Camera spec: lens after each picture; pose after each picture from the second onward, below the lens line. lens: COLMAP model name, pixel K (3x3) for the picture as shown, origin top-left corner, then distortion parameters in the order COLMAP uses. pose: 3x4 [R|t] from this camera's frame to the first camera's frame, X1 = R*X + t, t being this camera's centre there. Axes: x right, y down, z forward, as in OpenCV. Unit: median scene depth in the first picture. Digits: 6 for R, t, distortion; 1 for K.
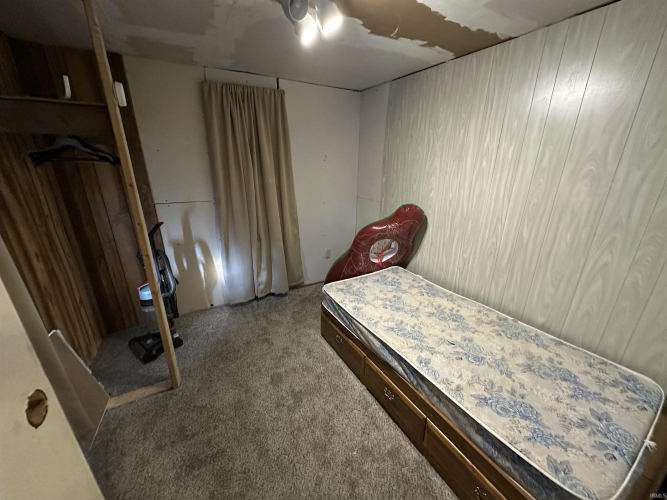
lens RADIAL K [[264.5, 0, 332.6], [0, 264.5, 249.6], [0, 0, 1]] dist [-0.001869, -0.000092]
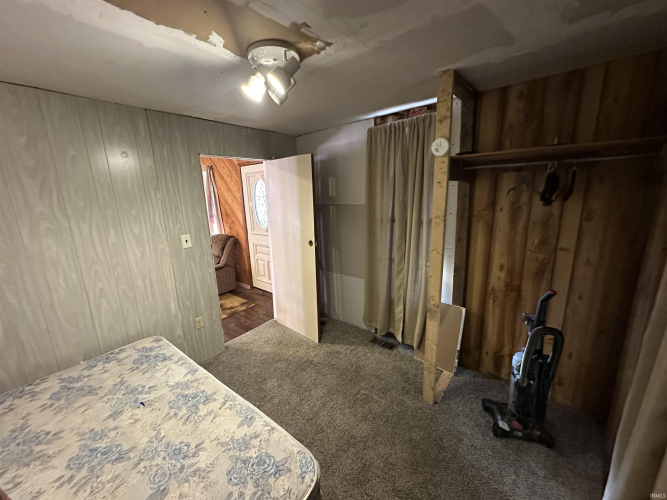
lens RADIAL K [[264.5, 0, 332.7], [0, 264.5, 252.7], [0, 0, 1]] dist [-0.001869, -0.000092]
pose [[-0.938801, 0.101090, -0.329292, 0.093280], [-0.085341, 0.857904, 0.506673, -0.696765], [0.333721, 0.503767, -0.796774, 1.921572]]
